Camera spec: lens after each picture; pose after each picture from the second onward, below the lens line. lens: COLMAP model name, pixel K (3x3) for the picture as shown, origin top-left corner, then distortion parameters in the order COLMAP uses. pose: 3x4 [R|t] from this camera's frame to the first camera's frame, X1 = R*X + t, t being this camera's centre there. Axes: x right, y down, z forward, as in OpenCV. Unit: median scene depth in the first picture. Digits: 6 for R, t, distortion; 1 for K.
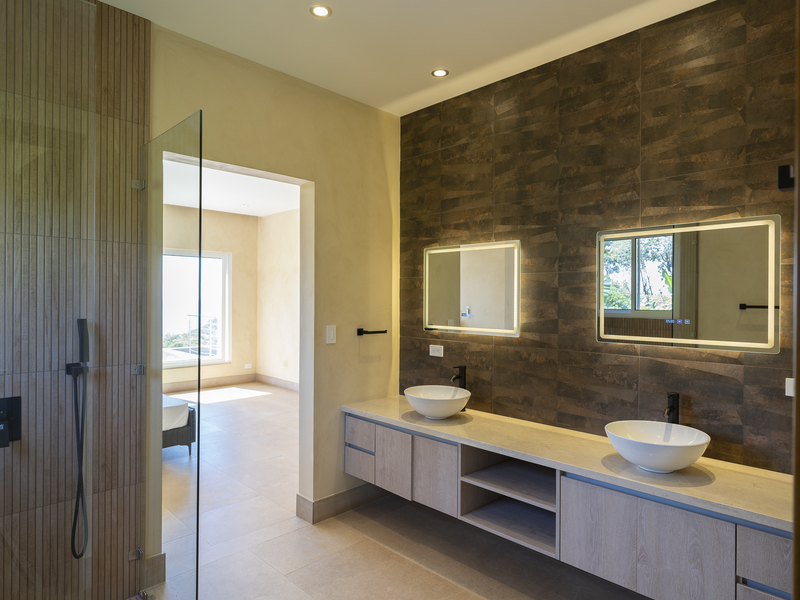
lens RADIAL K [[497.2, 0, 399.5], [0, 497.2, 298.7], [0, 0, 1]] dist [-0.005905, 0.003545]
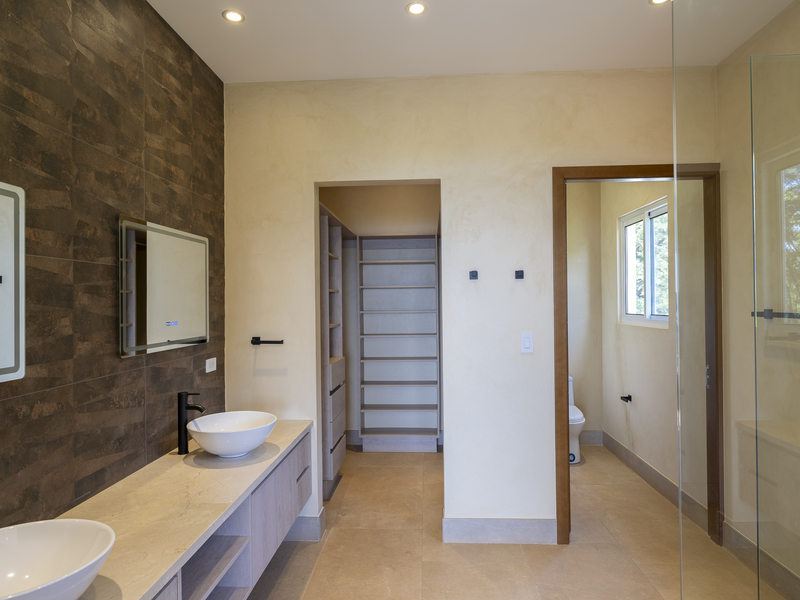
lens RADIAL K [[497.2, 0, 397.9], [0, 497.2, 298.9], [0, 0, 1]] dist [-0.005905, 0.003545]
pose [[-0.674942, 0.004935, 0.737855, -0.433904], [0.005445, 0.999984, -0.001708, -0.000843], [-0.737851, 0.002864, -0.674958, 1.157174]]
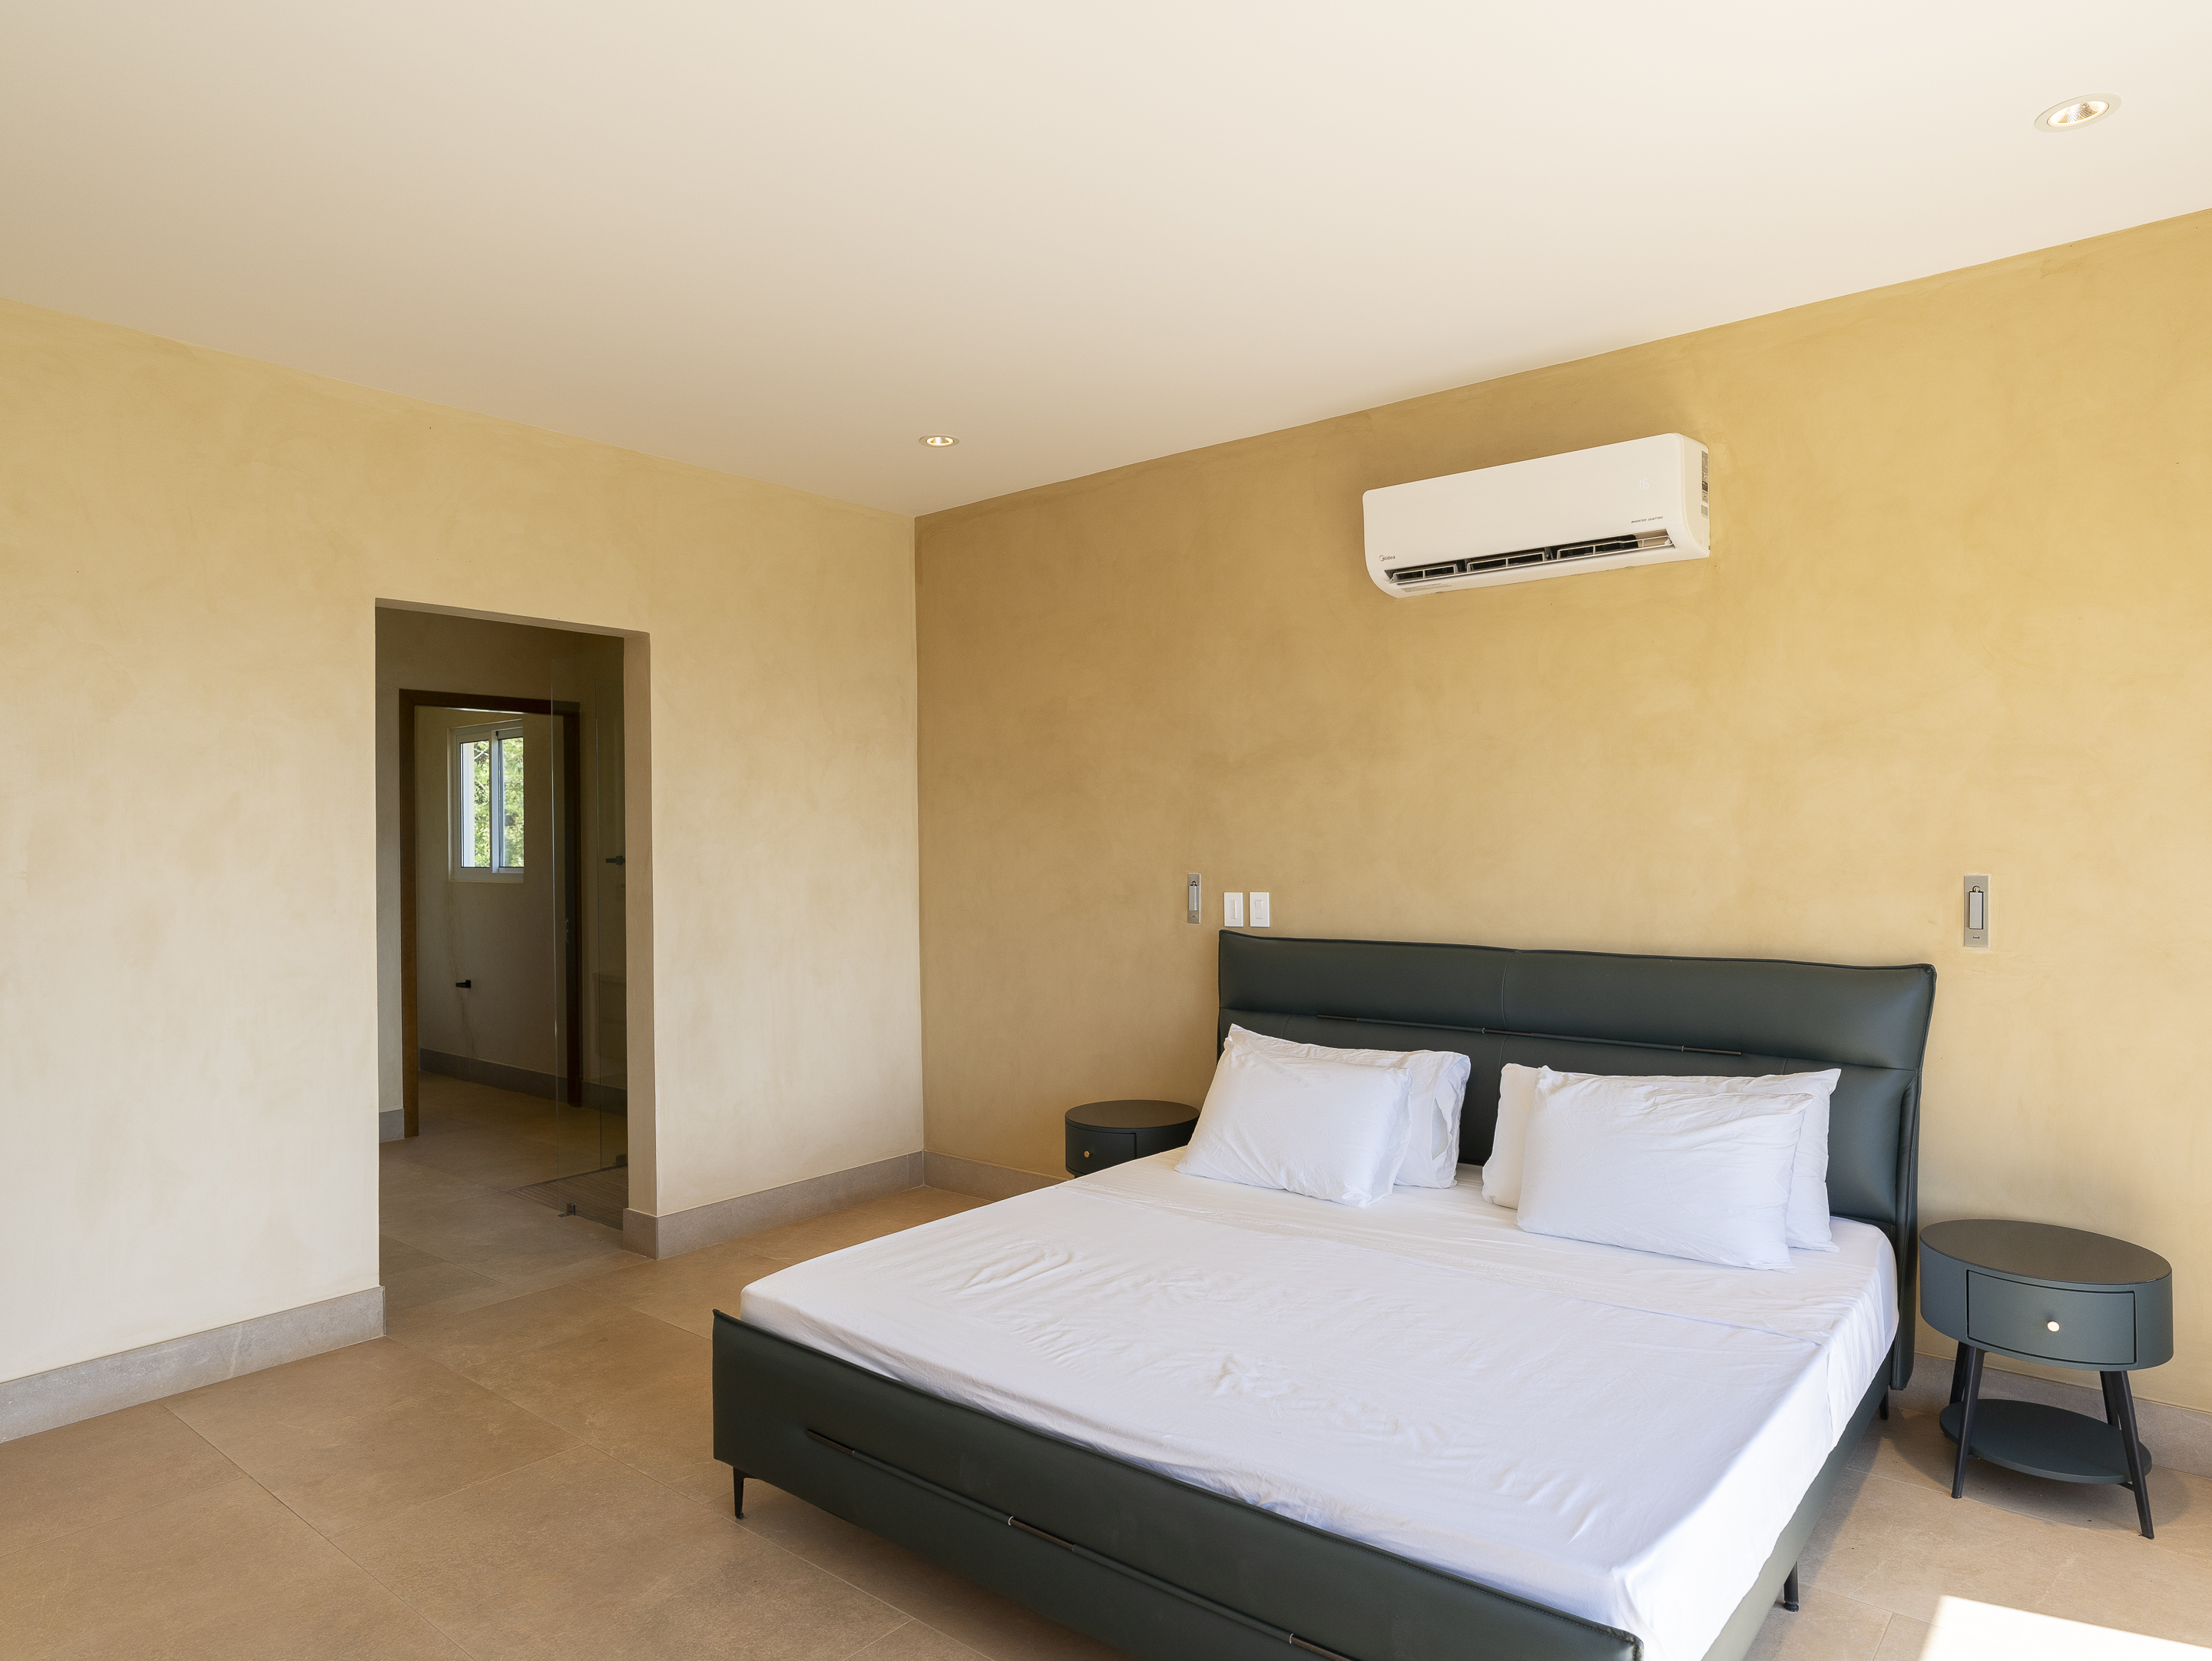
lens RADIAL K [[1375.0, 0, 1109.6], [0, 1375.0, 827.0], [0, 0, 1]] dist [-0.005905, 0.003545]
pose [[-0.994416, 0.008162, -0.105213, -0.715590], [0.009226, 0.999911, -0.009631, 0.000185], [0.105125, -0.010548, -0.994403, 2.177386]]
